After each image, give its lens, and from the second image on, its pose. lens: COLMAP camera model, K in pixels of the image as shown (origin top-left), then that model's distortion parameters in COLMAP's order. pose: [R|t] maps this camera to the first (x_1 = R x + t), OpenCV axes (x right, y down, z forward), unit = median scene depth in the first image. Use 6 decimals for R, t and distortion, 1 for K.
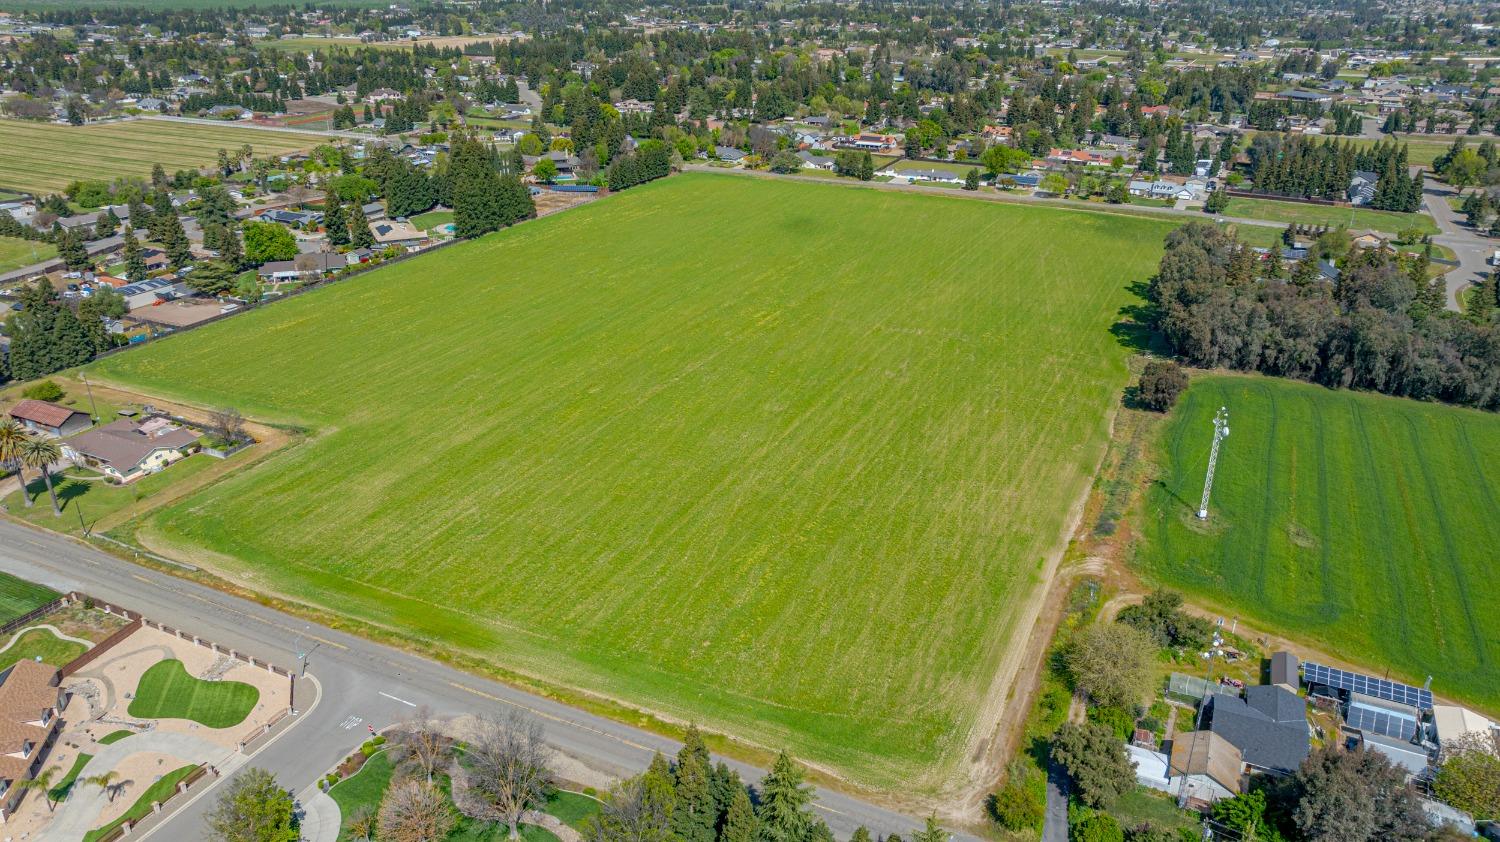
lens RADIAL K [[1054.5, 0, 756.0], [0, 1054.5, 419.5], [0, 0, 1]] dist [-0.018750, -0.001558]
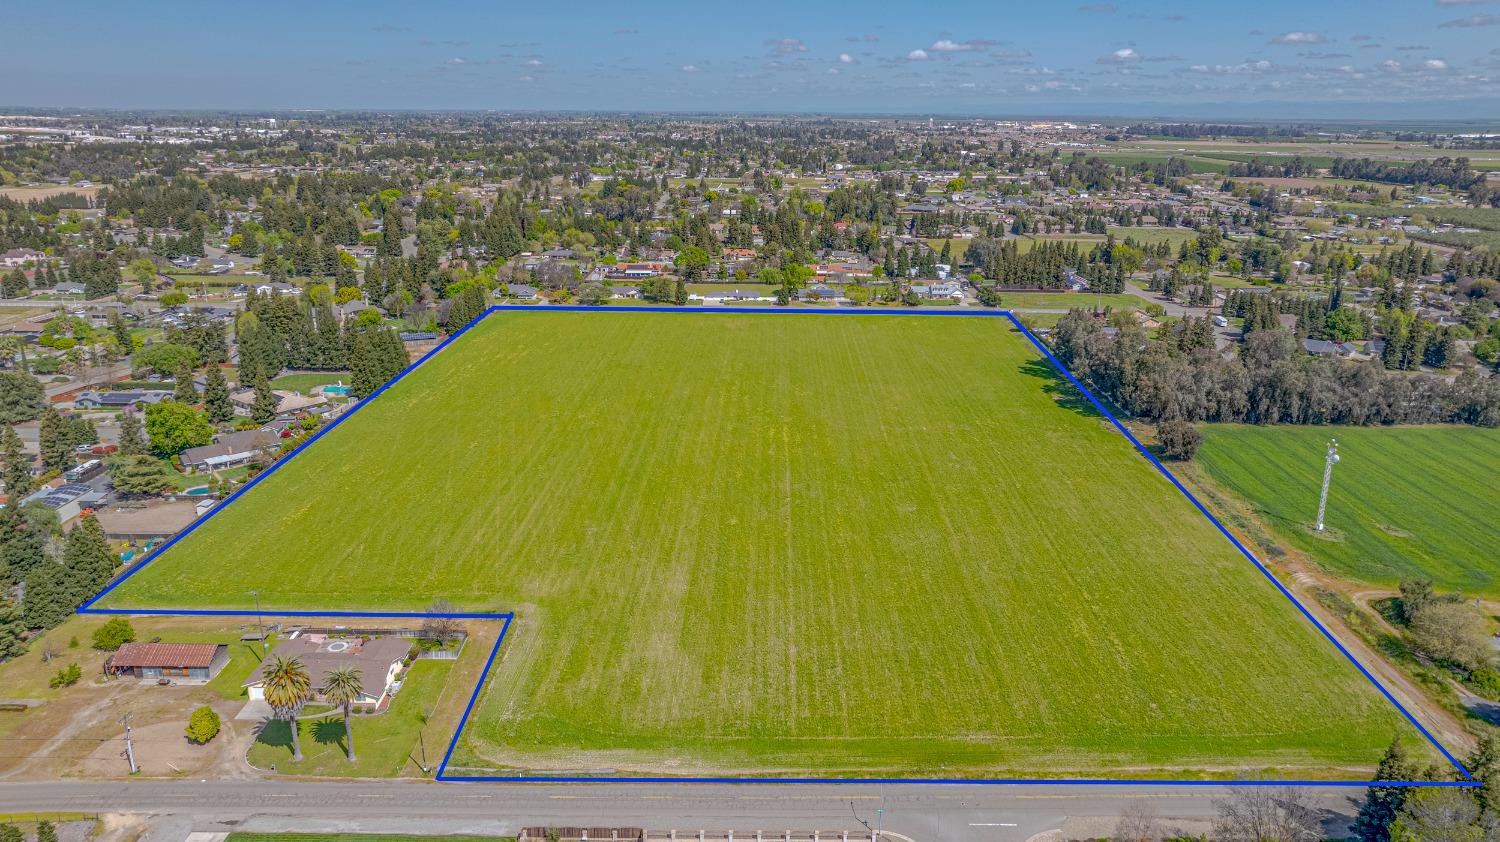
lens RADIAL K [[1058.2, 0, 757.1], [0, 1058.2, 422.3], [0, 0, 1]] dist [-0.012953, -0.000395]
pose [[0.906763, -0.123757, 0.403070, -0.502549], [0.169568, 0.982277, -0.079873, -0.034593], [-0.386041, 0.140773, 0.911677, 0.075079]]
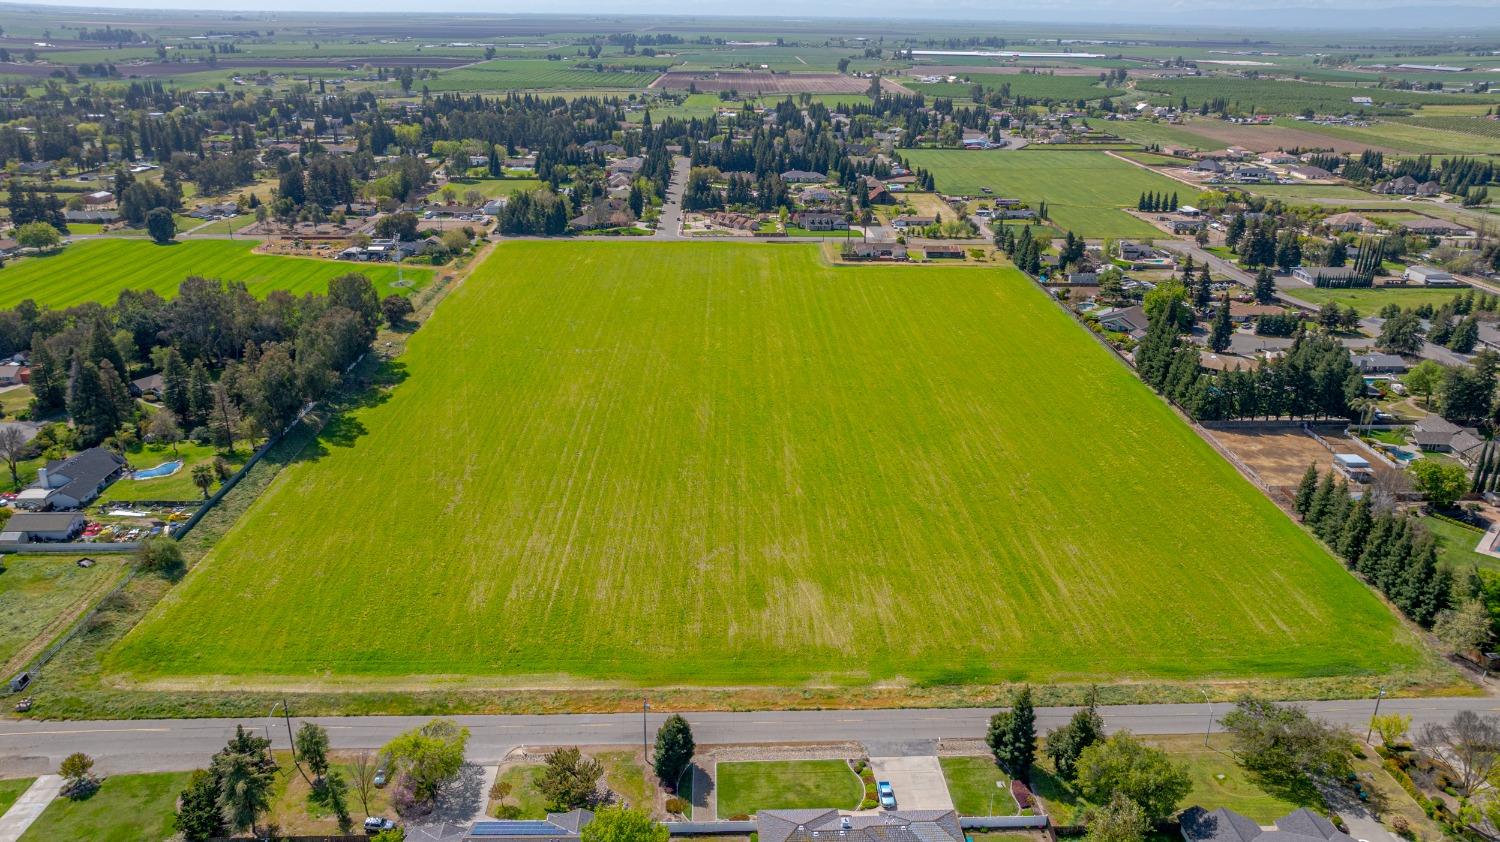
lens RADIAL K [[1054.5, 0, 756.0], [0, 1054.5, 419.5], [0, 0, 1]] dist [-0.018750, -0.001558]
pose [[-0.887268, 0.141778, -0.438925, 0.572350], [-0.206561, 0.728704, 0.652934, -0.947239], [0.412418, 0.669993, -0.617269, 2.105880]]
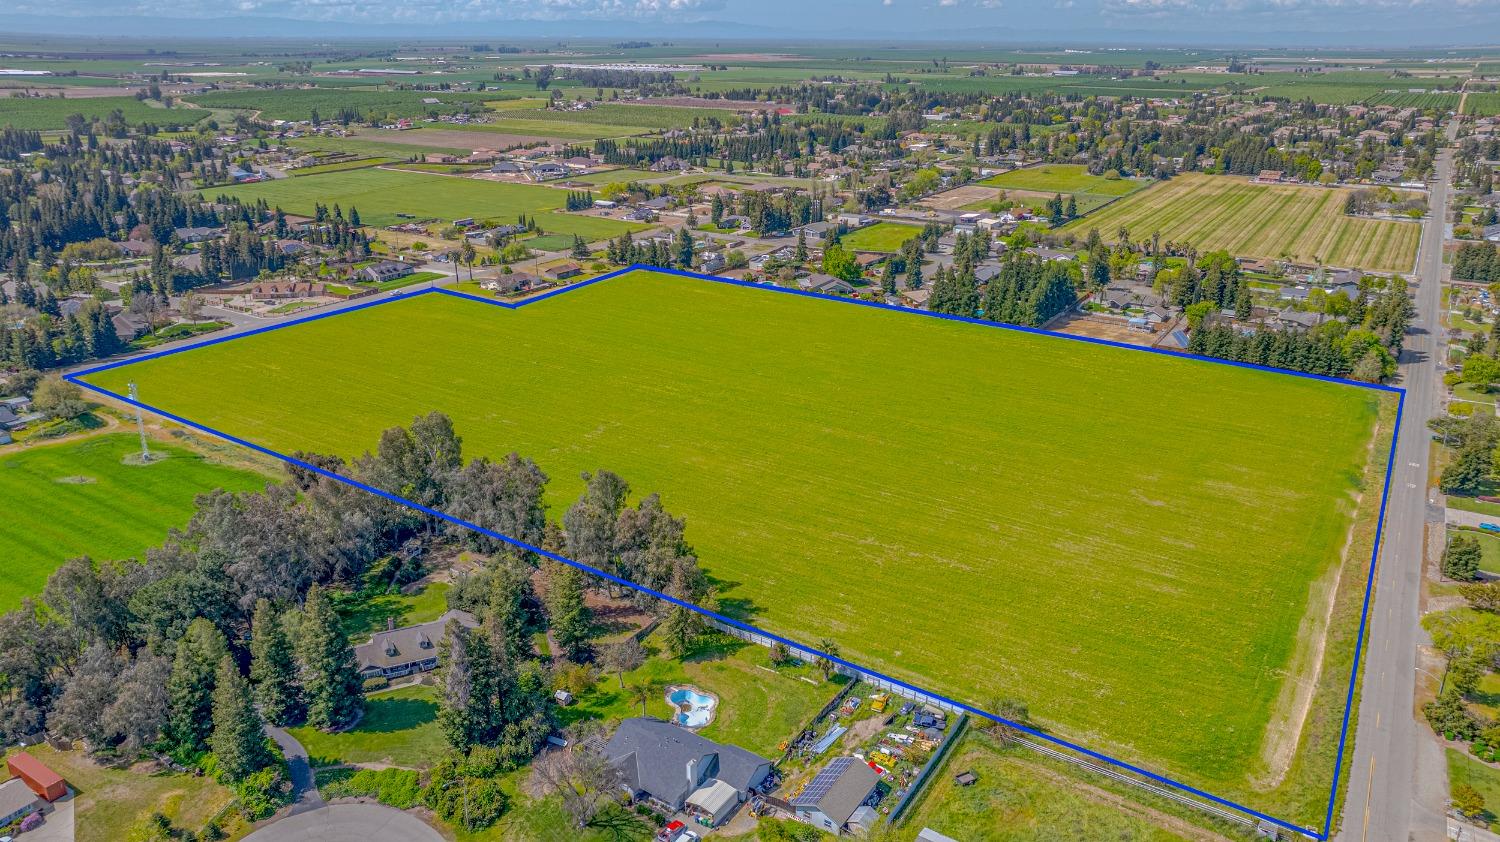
lens RADIAL K [[1054.5, 0, 756.0], [0, 1054.5, 419.5], [0, 0, 1]] dist [-0.018750, -0.001558]
pose [[-0.132712, 0.328732, -0.935052, 1.207235], [-0.398854, 0.845928, 0.354009, -0.583363], [0.907361, 0.419930, 0.018851, 1.265589]]
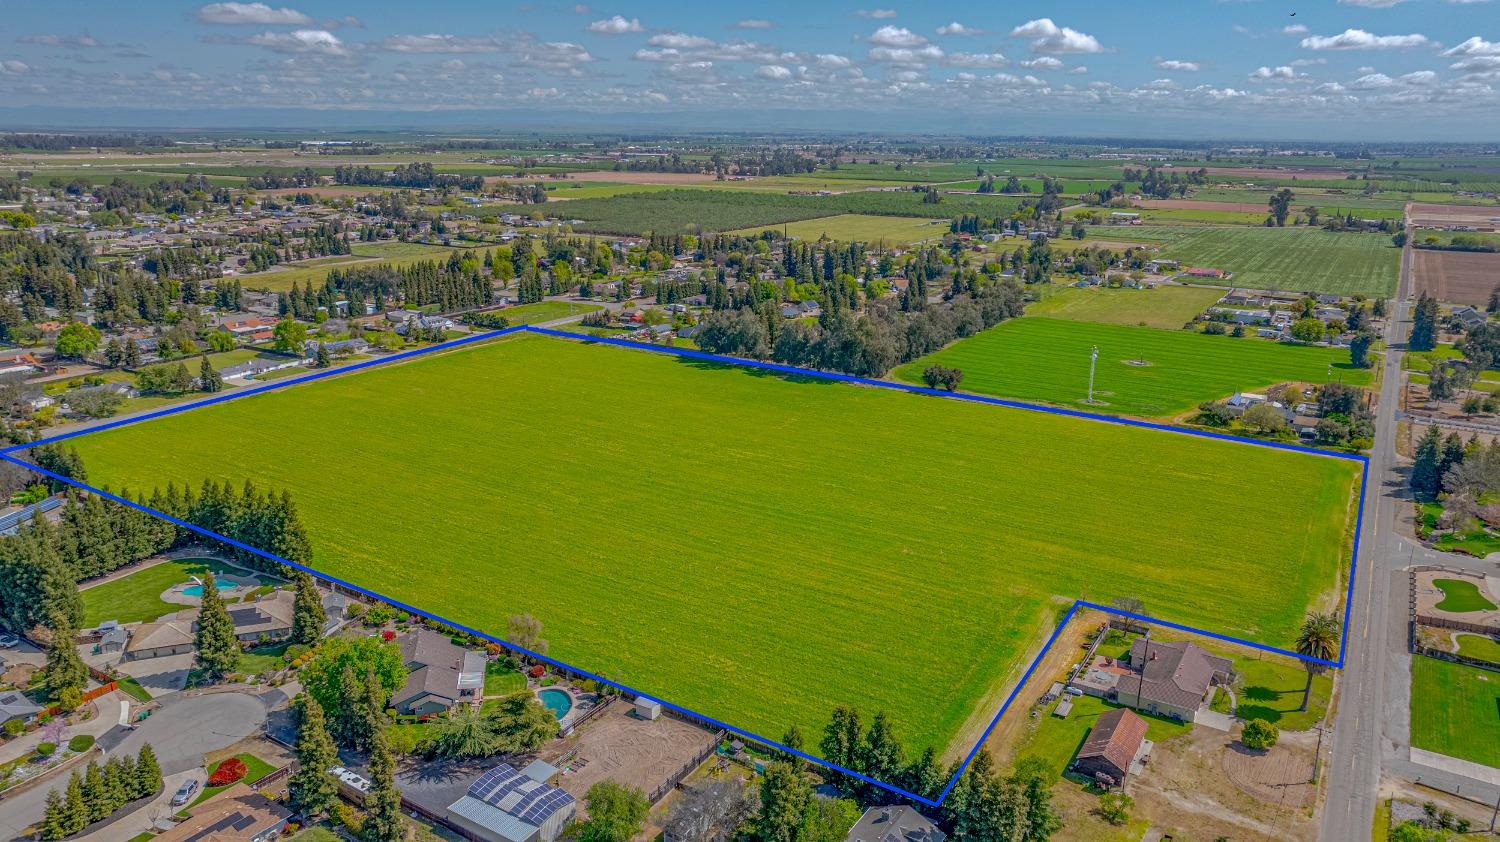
lens RADIAL K [[1058.2, 0, 757.1], [0, 1058.2, 422.3], [0, 0, 1]] dist [-0.012953, -0.000395]
pose [[0.117071, -0.277826, 0.953471, -1.200102], [0.387606, 0.896714, 0.213697, -0.416531], [-0.914361, 0.344553, 0.212666, 0.873938]]
